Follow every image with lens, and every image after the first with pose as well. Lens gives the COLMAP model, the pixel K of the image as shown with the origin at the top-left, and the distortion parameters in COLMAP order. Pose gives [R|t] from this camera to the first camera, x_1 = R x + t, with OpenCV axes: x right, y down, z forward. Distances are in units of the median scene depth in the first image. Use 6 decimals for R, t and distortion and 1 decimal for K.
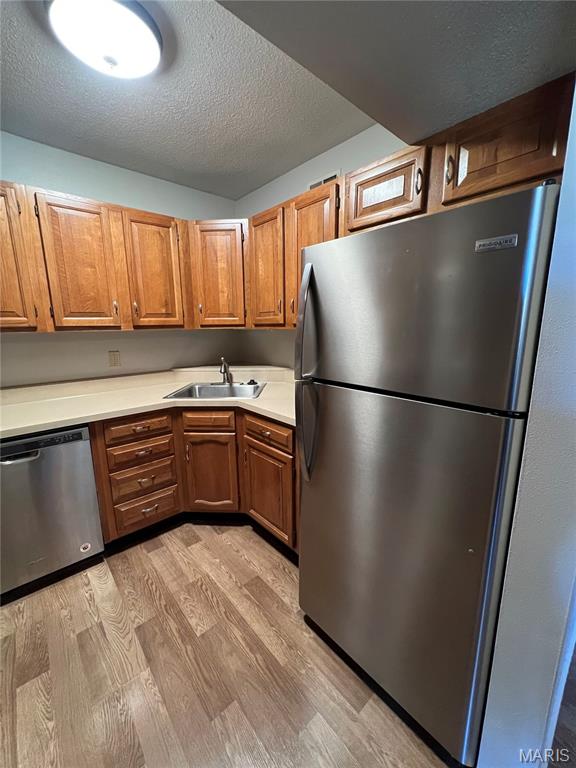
lens RADIAL K [[310.3, 0, 286.9], [0, 310.3, 383.2], [0, 0, 1]] dist [0.003991, 0.000026]
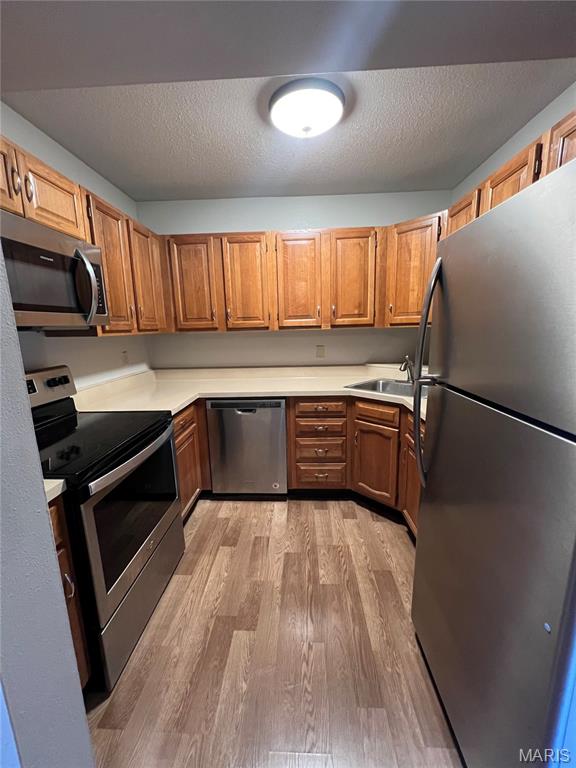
lens RADIAL K [[310.3, 0, 286.7], [0, 310.3, 382.9], [0, 0, 1]] dist [0.003991, 0.000026]
pose [[0.720626, 0.116923, -0.683394, 0.266799], [-0.113269, 0.992289, 0.050332, -0.001626], [0.684009, 0.041136, 0.728312, 0.004037]]
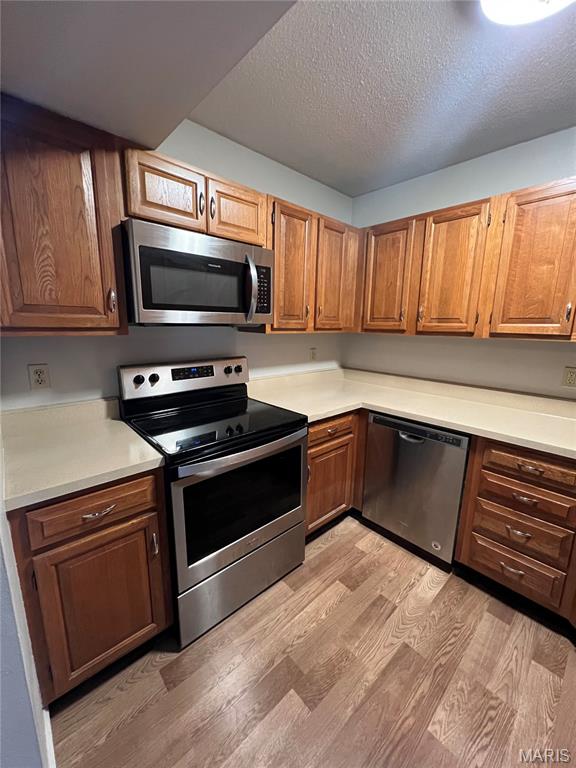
lens RADIAL K [[310.3, 0, 287.5], [0, 310.3, 383.7], [0, 0, 1]] dist [0.003991, 0.000026]
pose [[0.024010, 0.201879, -0.979116, 0.231514], [-0.205574, 0.959465, 0.192786, -0.082054], [0.978347, 0.196652, 0.064538, 0.325449]]
